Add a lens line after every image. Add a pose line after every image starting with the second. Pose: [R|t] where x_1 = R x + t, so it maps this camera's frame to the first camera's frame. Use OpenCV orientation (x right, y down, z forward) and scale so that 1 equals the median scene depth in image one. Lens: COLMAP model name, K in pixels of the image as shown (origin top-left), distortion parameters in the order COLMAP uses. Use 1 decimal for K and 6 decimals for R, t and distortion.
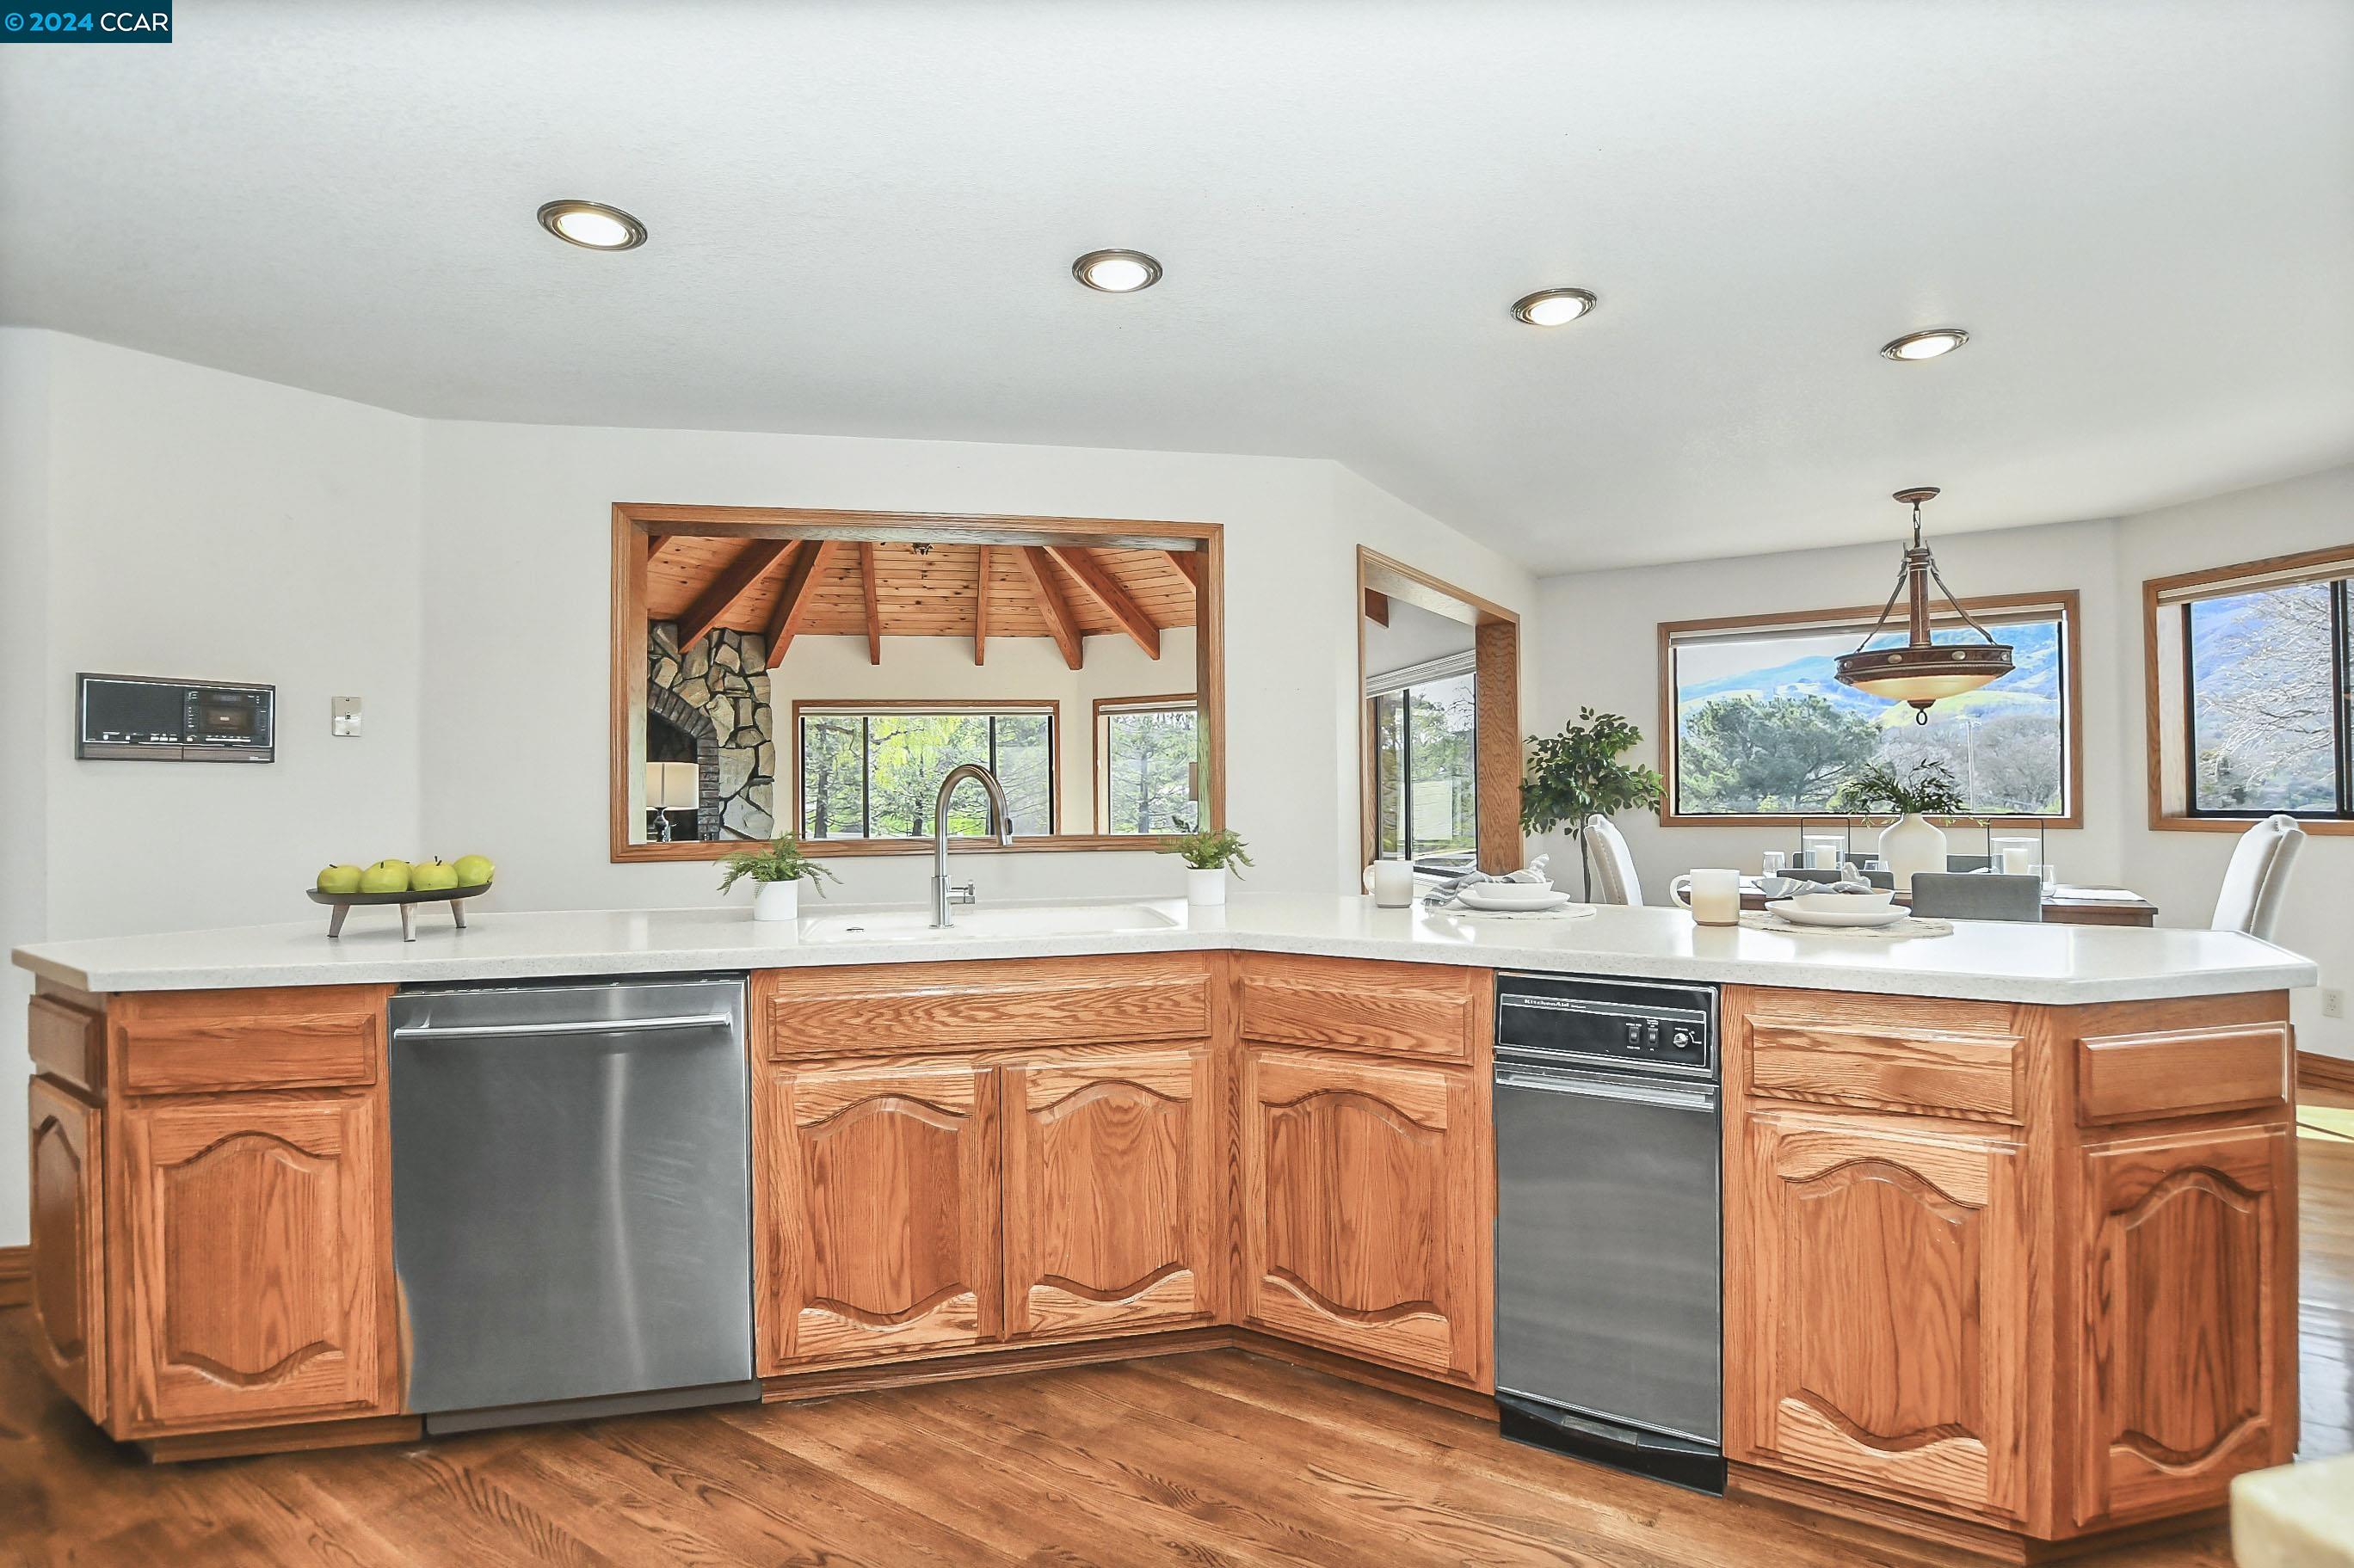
lens RADIAL K [[1127.8, 0, 1192.0], [0, 1127.8, 777.1], [0, 0, 1]] dist [-0.033001, 0.007522]
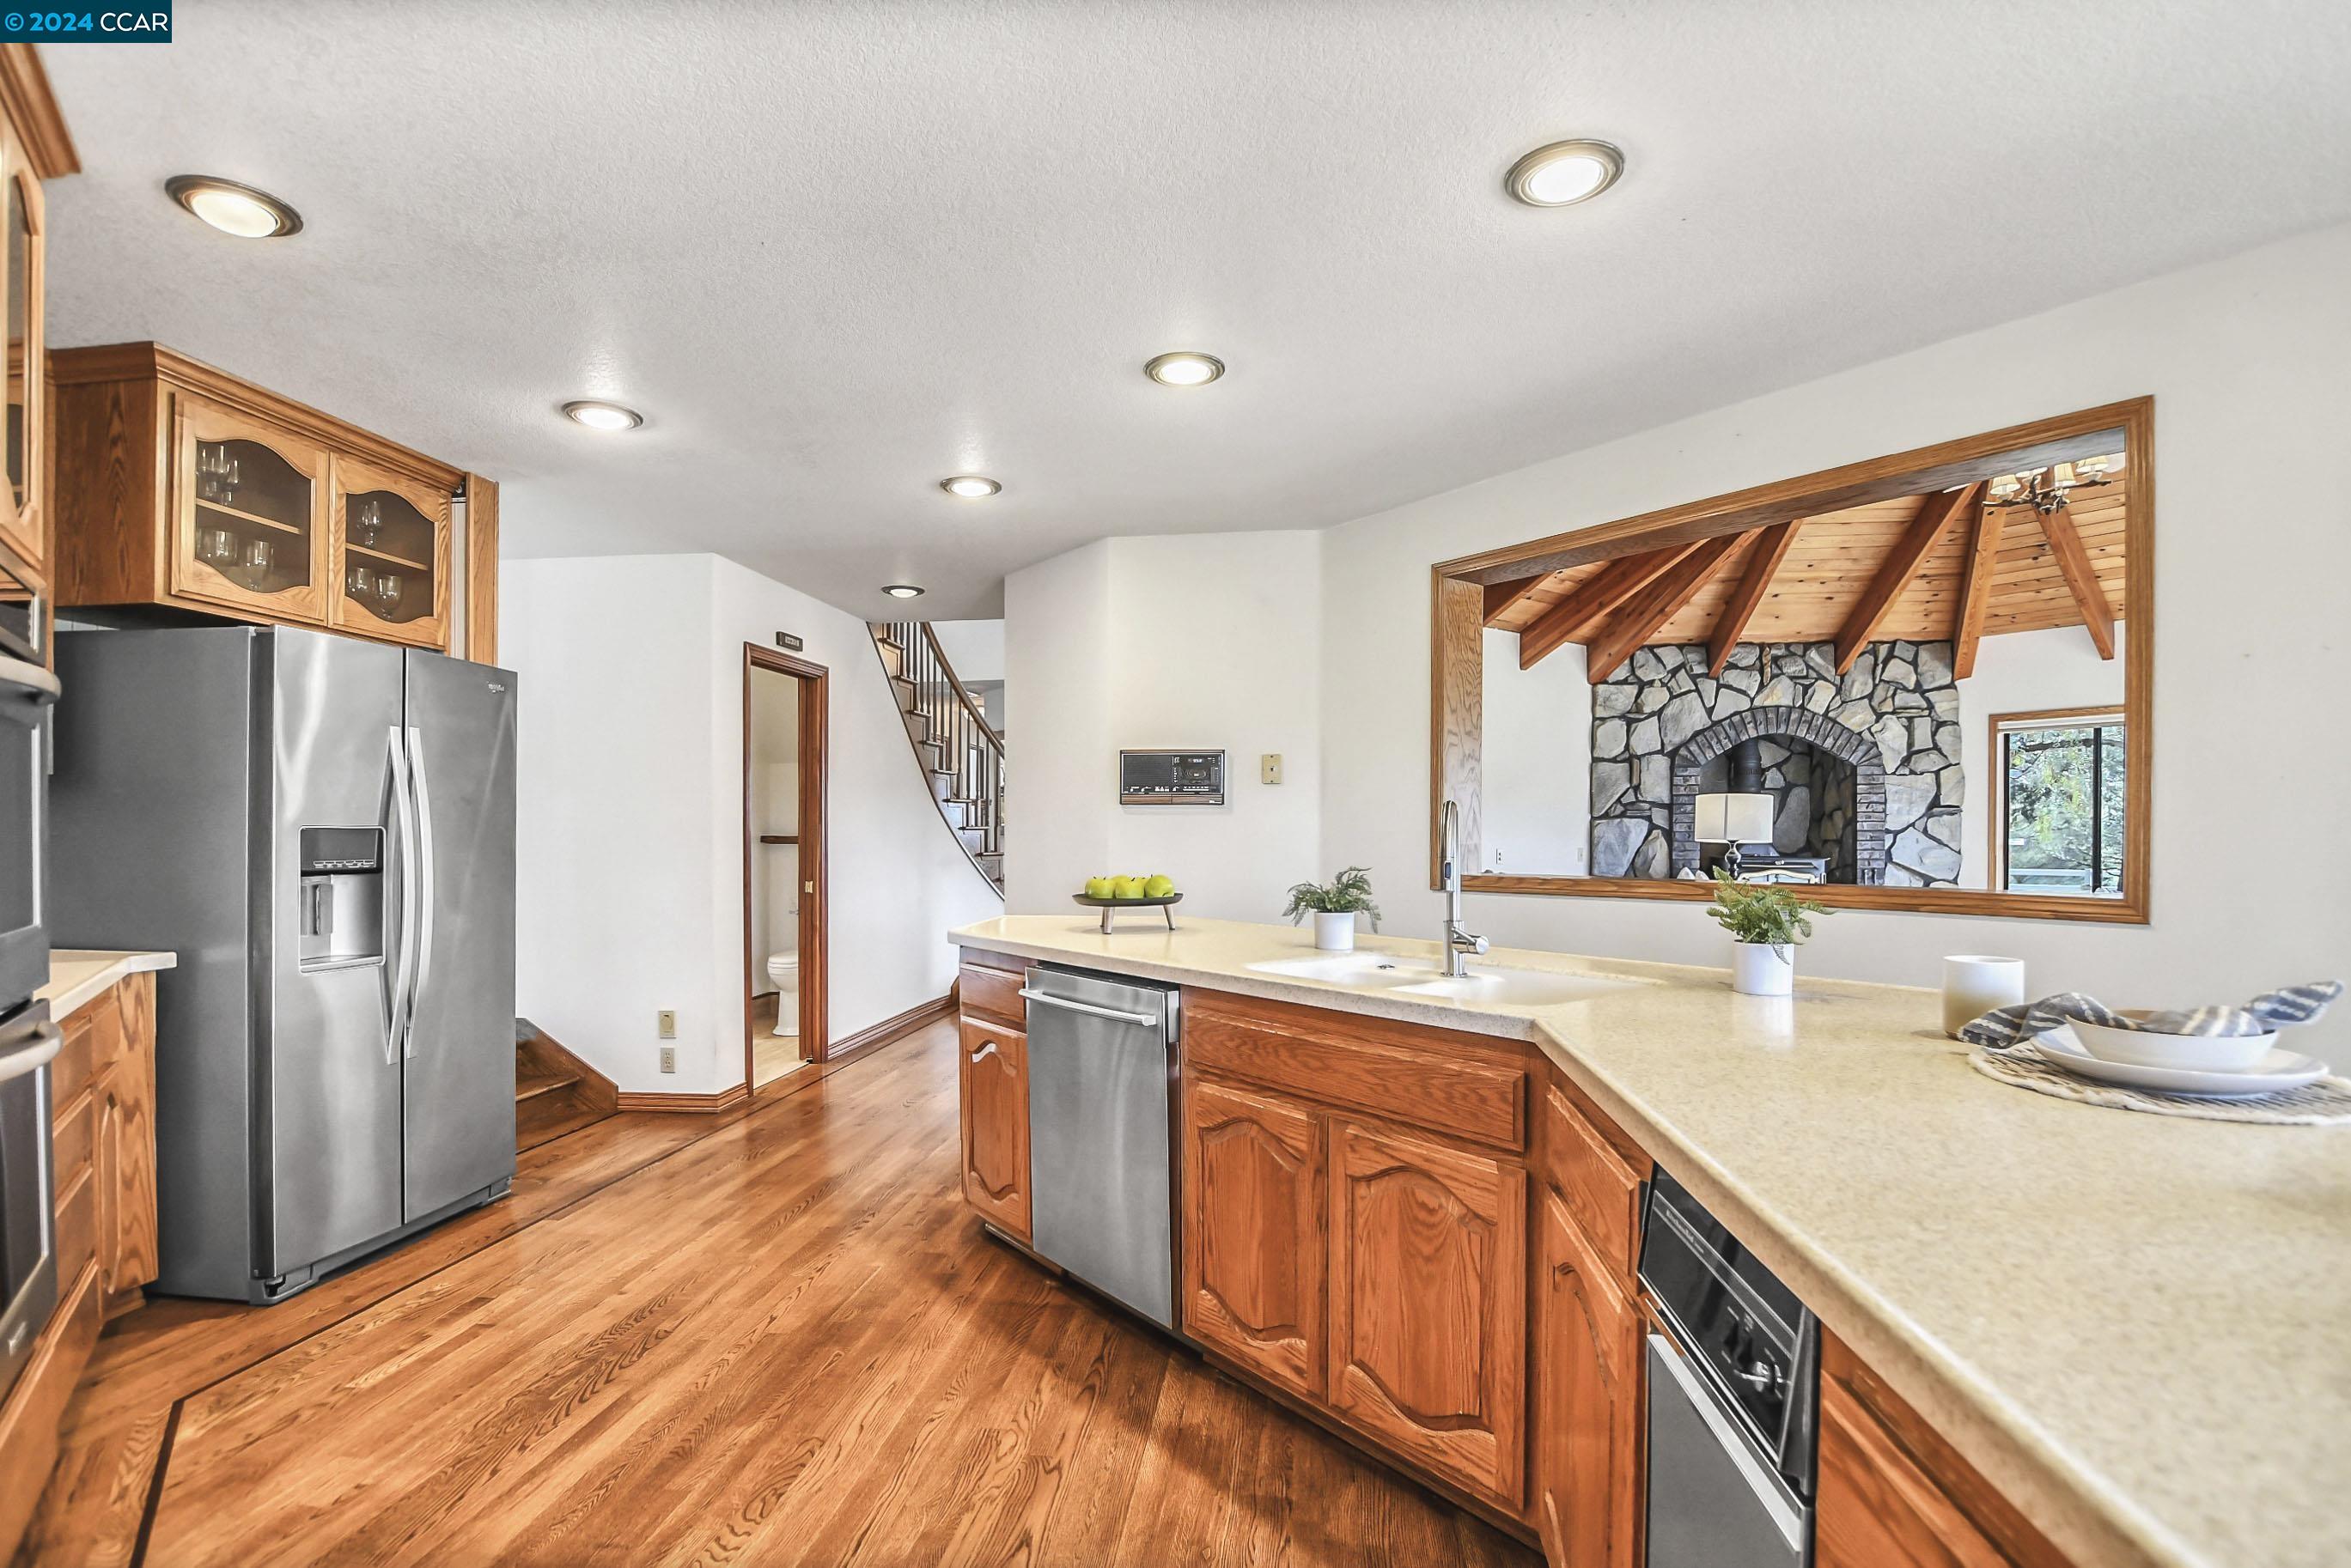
lens RADIAL K [[1118.2, 0, 1173.3], [0, 1118.2, 836.8], [0, 0, 1]] dist [-0.036043, 0.007378]
pose [[0.426853, 0.014667, -0.904202, 0.608912], [0.010444, 0.999722, 0.021146, -0.004368], [0.904261, -0.018470, 0.426581, 0.472565]]
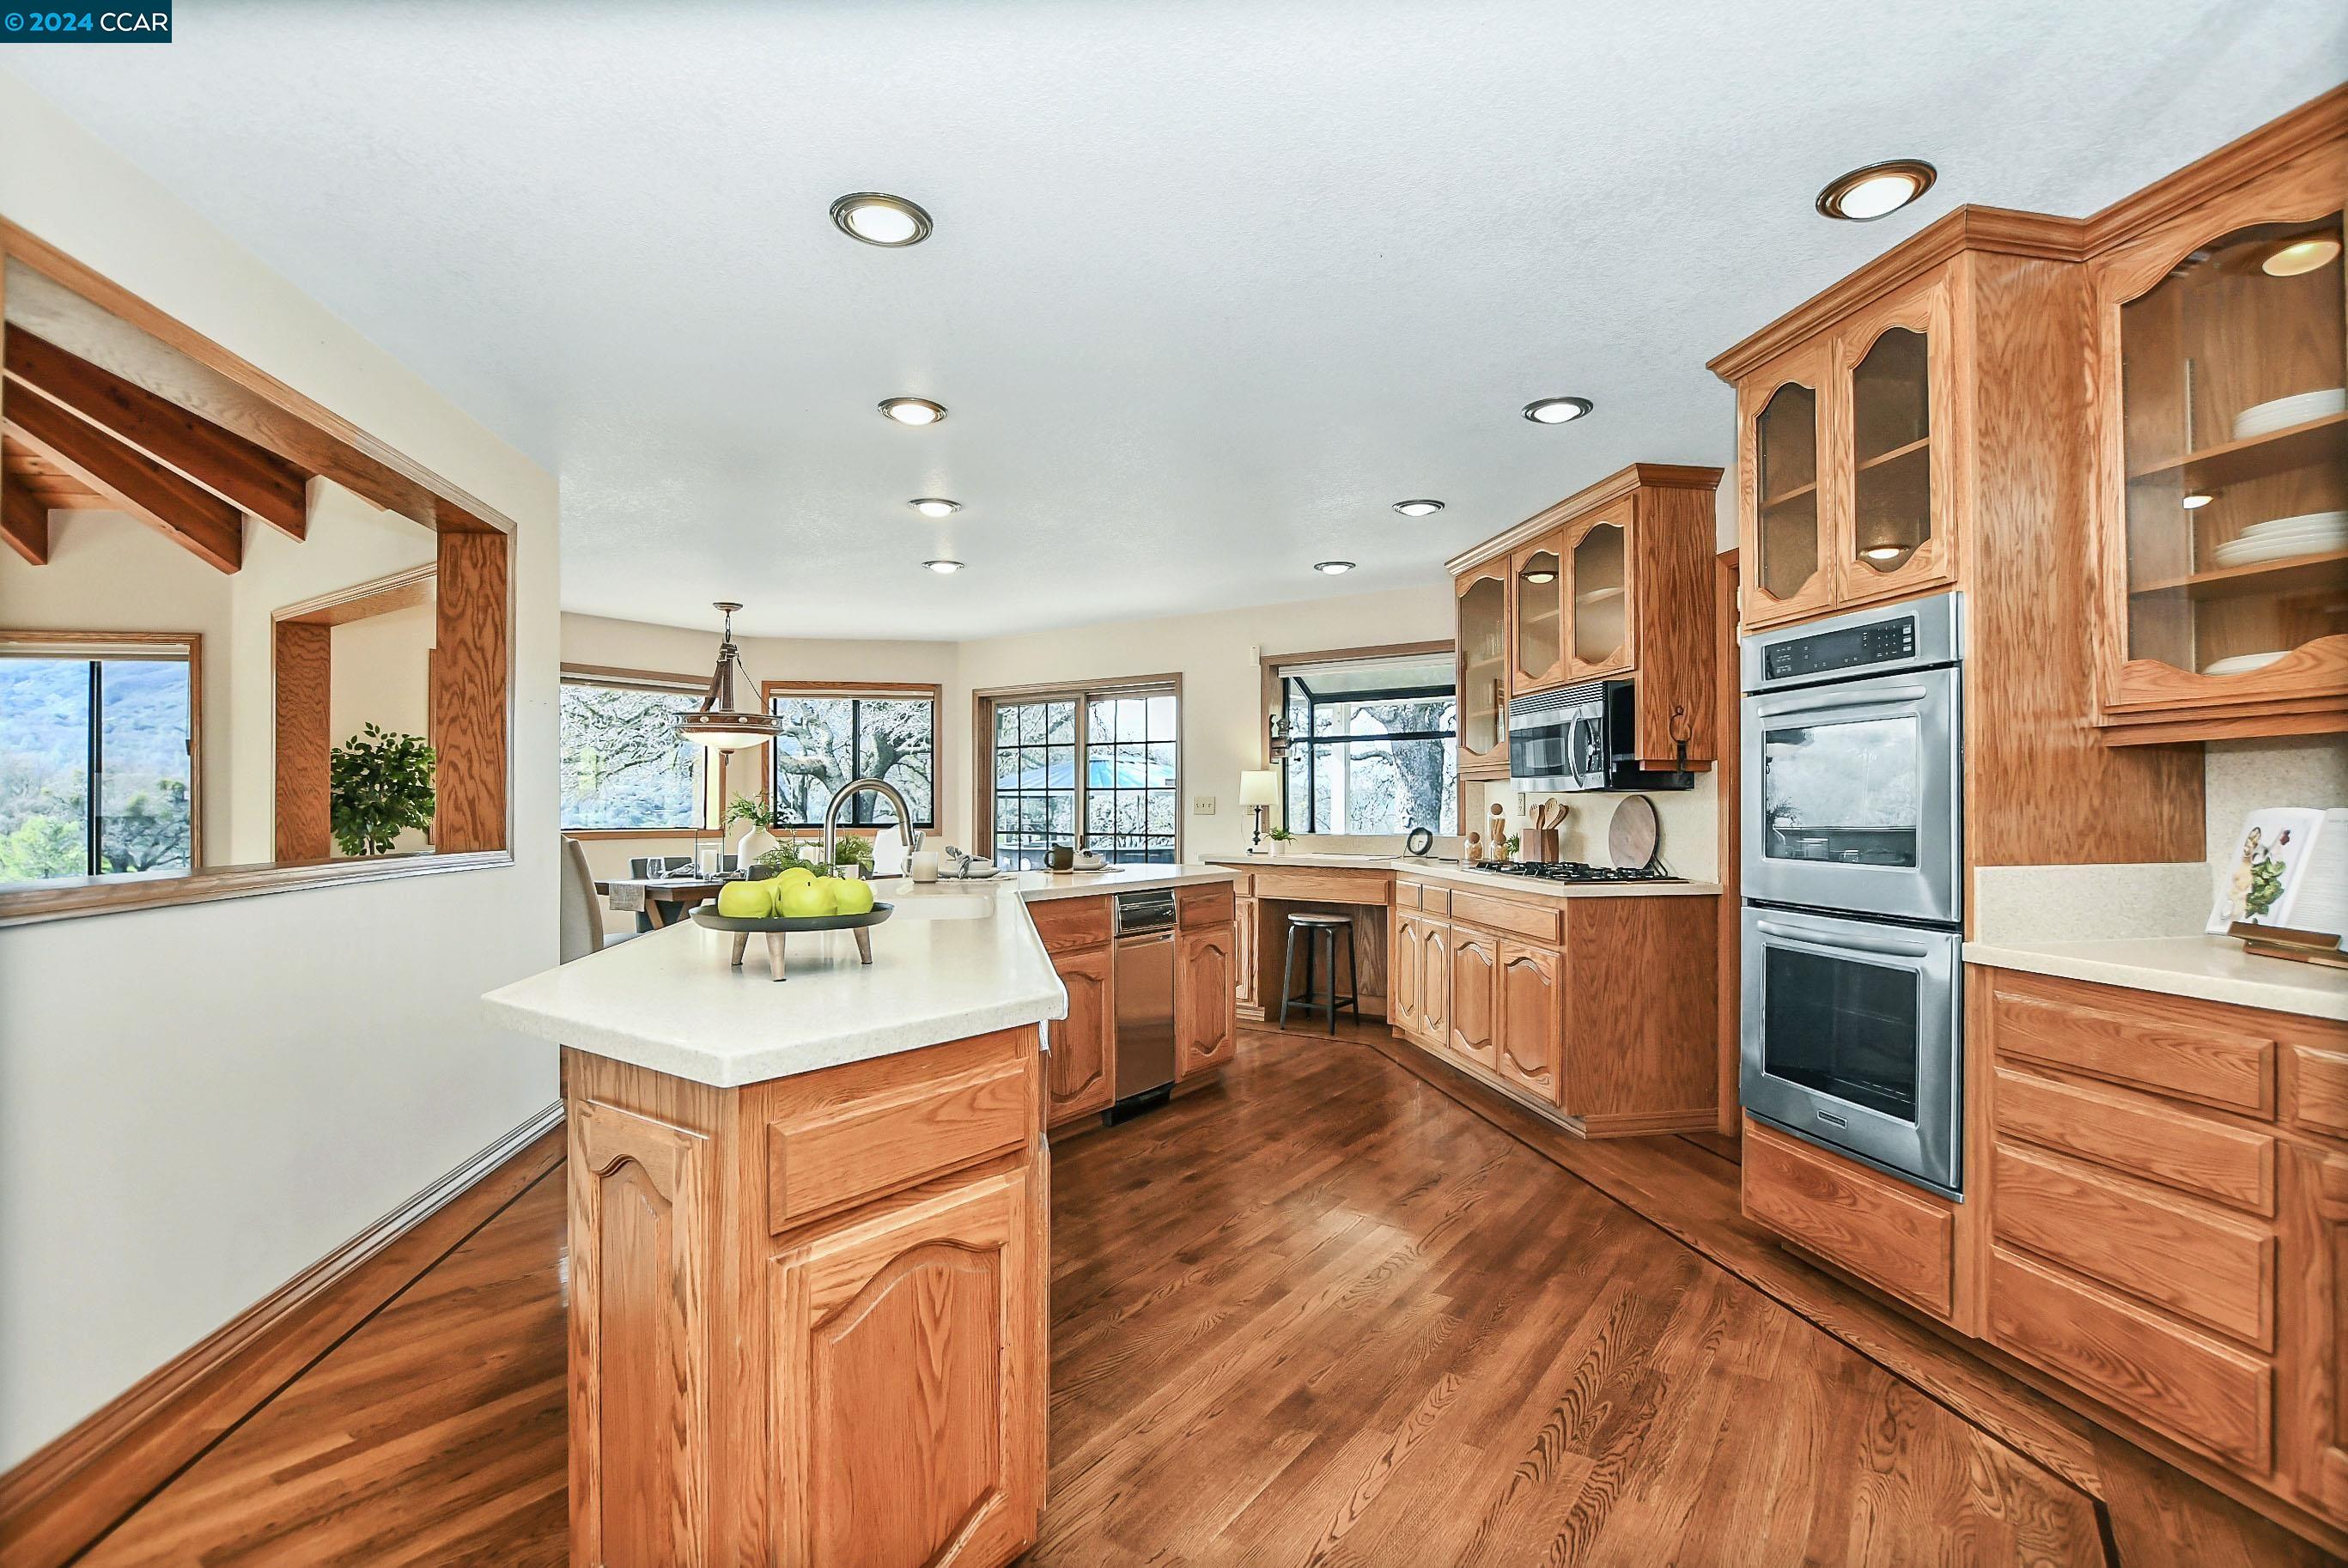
lens RADIAL K [[1110.3, 0, 1184.0], [0, 1110.3, 793.9], [0, 0, 1]] dist [-0.035883, 0.006998]
pose [[0.042803, 0.022770, 0.998824, -1.552939], [-0.012465, 0.999675, -0.022255, 0.030130], [-0.999006, -0.011498, 0.043073, 0.710736]]
